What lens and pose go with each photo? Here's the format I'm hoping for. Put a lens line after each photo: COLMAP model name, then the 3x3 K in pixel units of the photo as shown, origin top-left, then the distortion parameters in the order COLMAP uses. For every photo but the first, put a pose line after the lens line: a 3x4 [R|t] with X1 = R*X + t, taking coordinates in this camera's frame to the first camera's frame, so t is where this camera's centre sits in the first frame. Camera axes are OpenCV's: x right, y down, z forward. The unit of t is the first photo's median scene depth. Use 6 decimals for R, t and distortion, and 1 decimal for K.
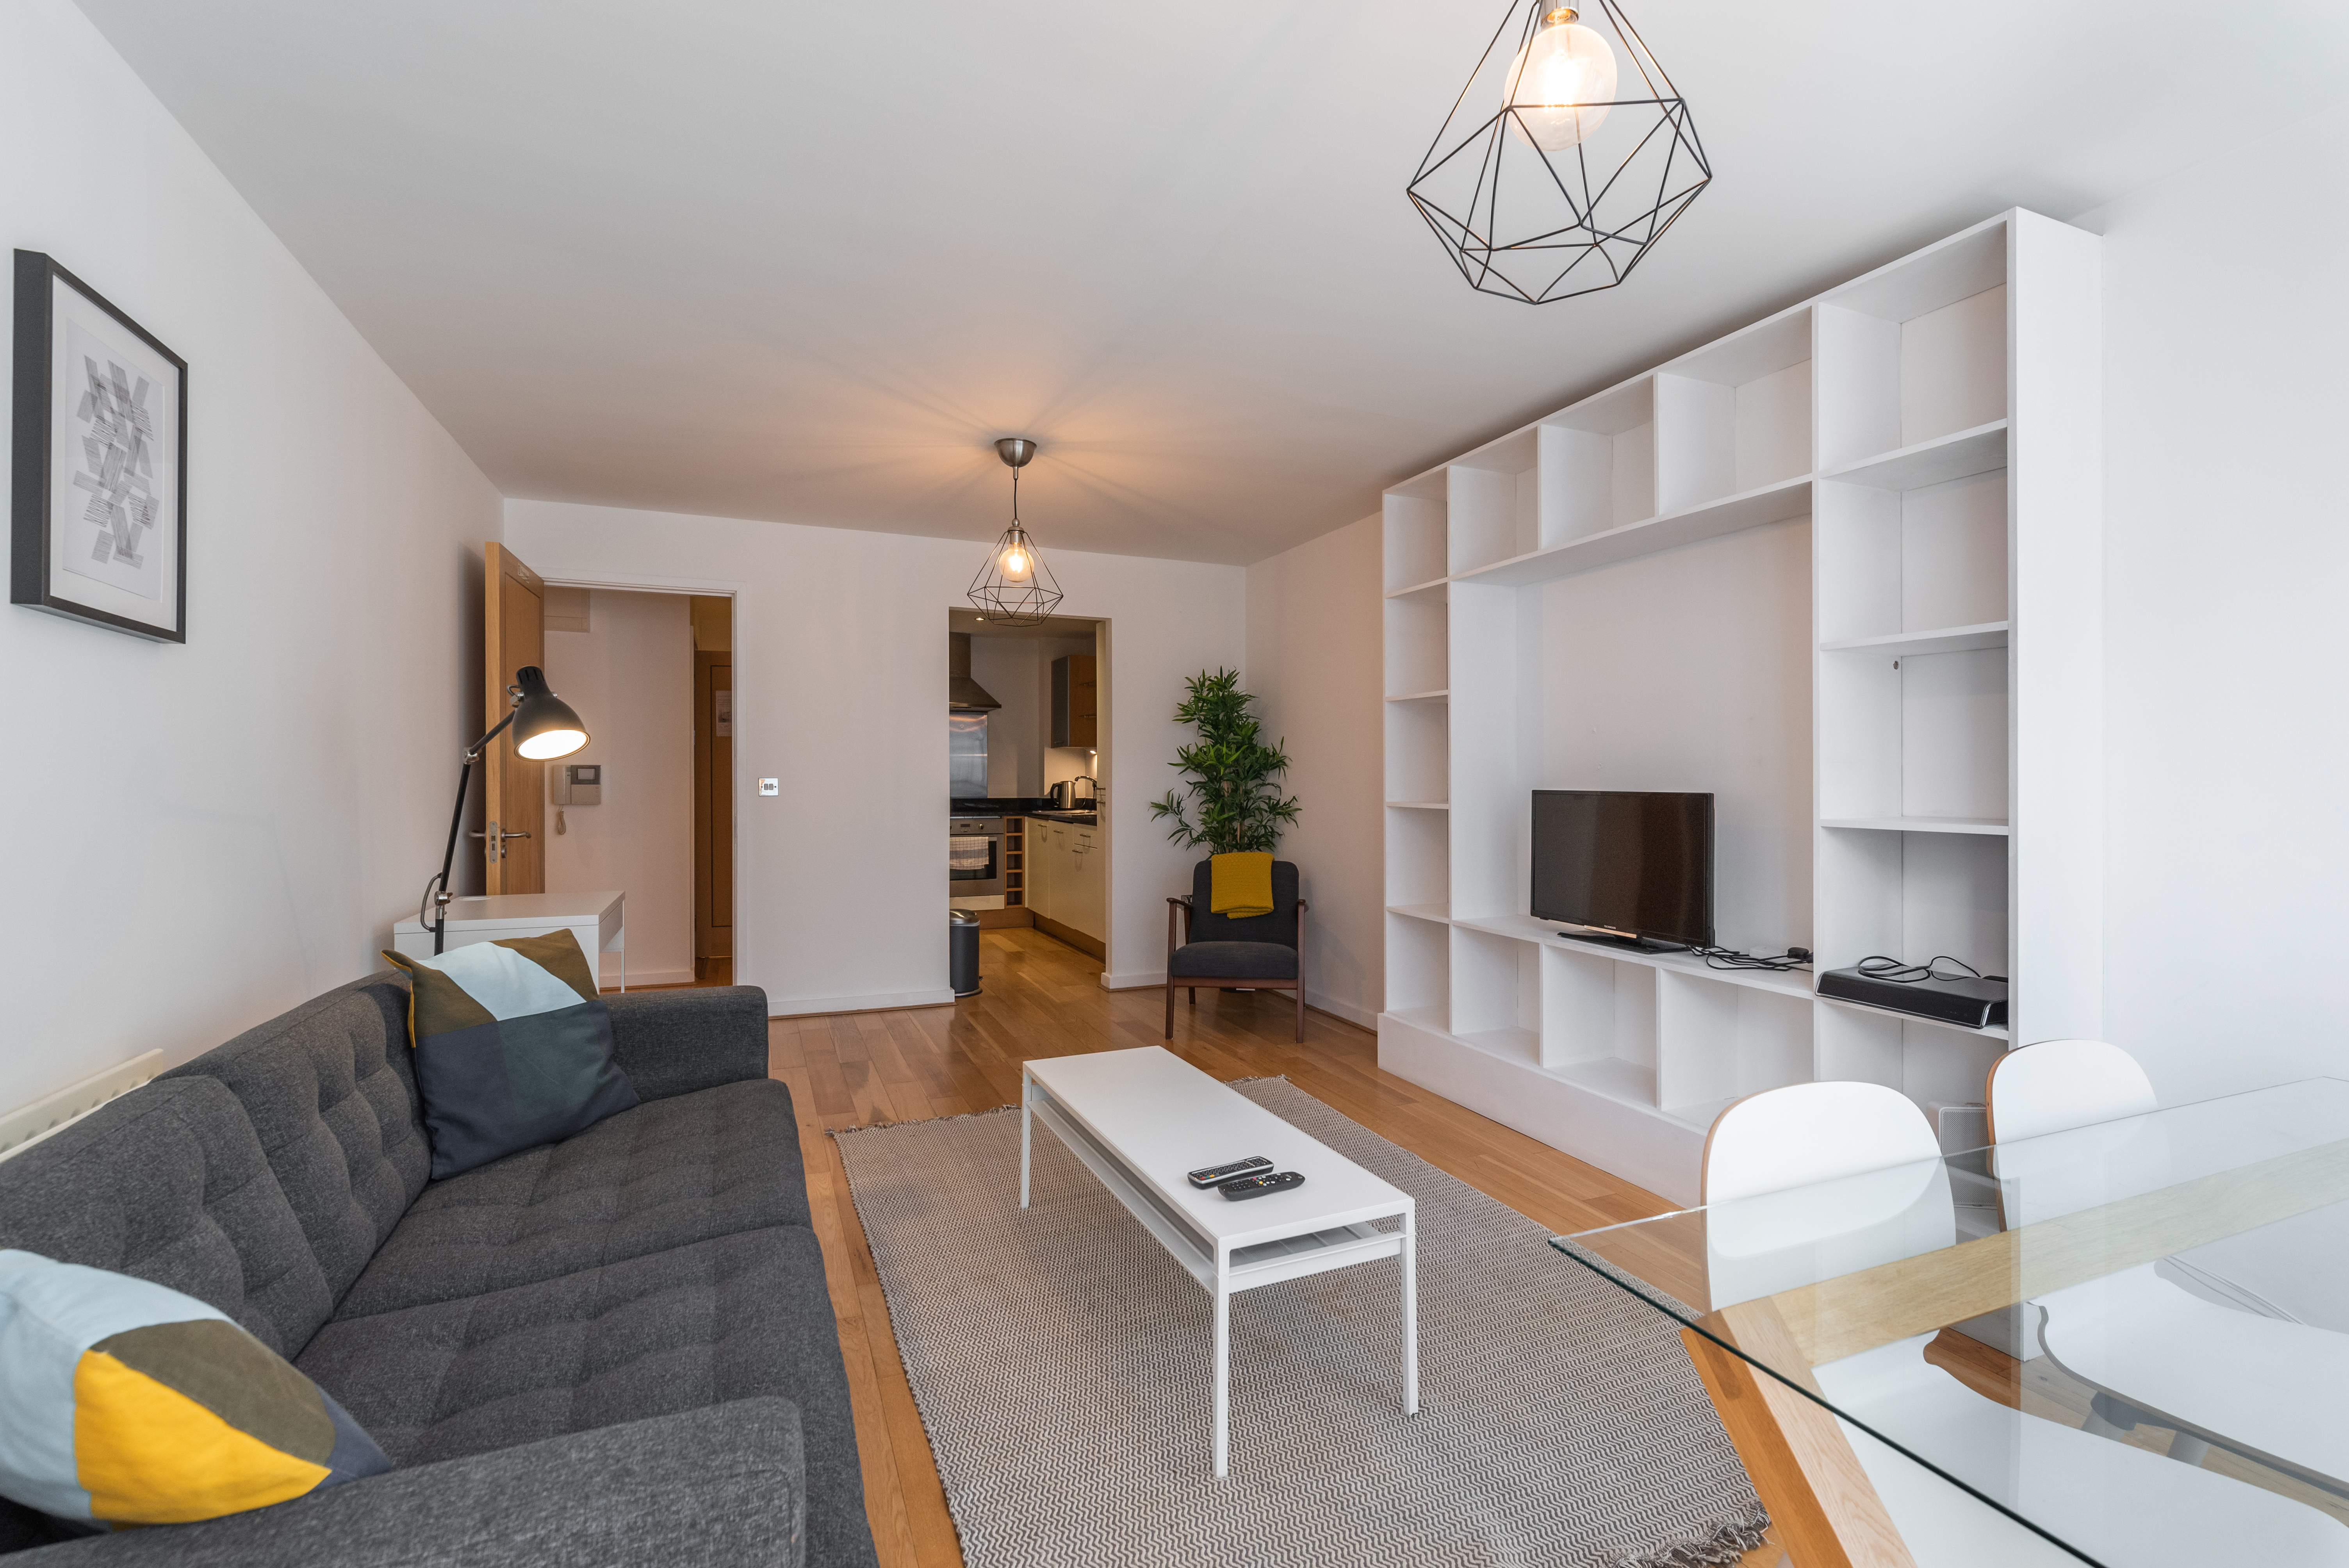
lens RADIAL K [[1068.8, 0, 1182.3], [0, 1068.8, 777.7], [0, 0, 1]] dist [-0.000524, 0.000146]
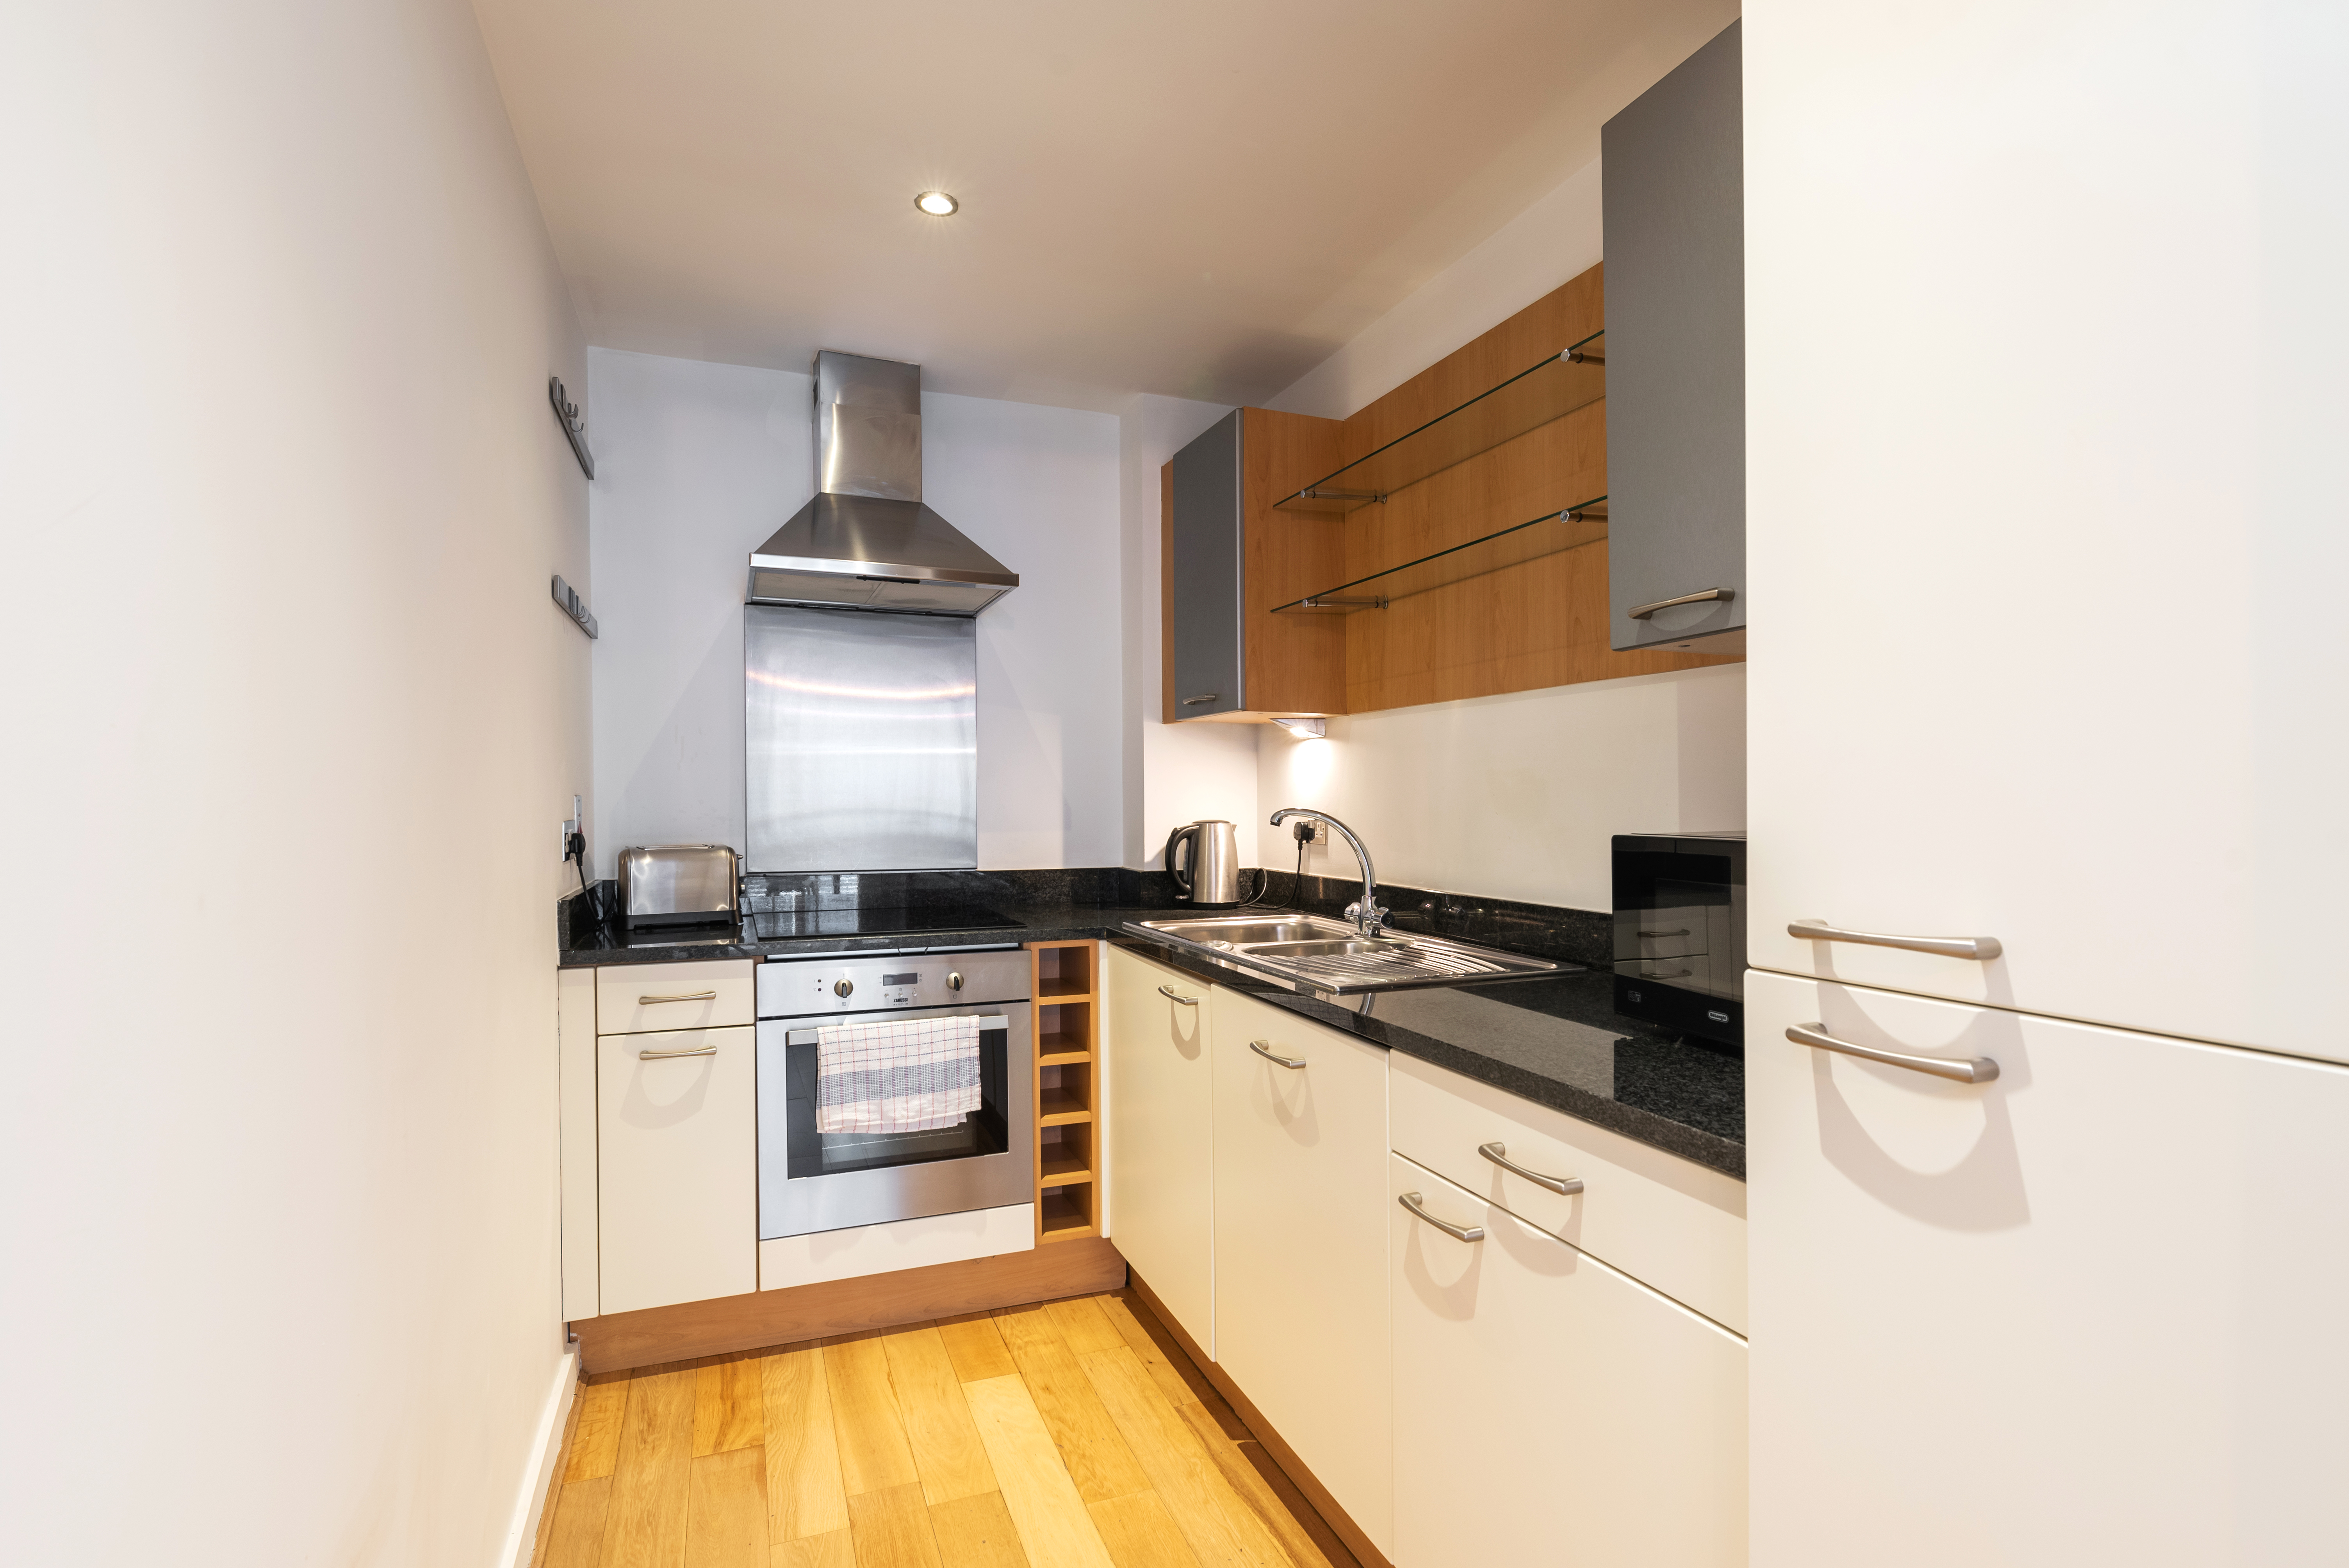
lens RADIAL K [[1136.2, 0, 1172.2], [0, 1136.2, 791.5], [0, 0, 1]] dist [-0.000385, 0.000001]
pose [[0.999800, -0.010389, -0.017105, -0.119570], [0.010372, 0.999946, -0.001042, -0.005779], [0.017114, 0.000864, 0.999853, 0.674188]]
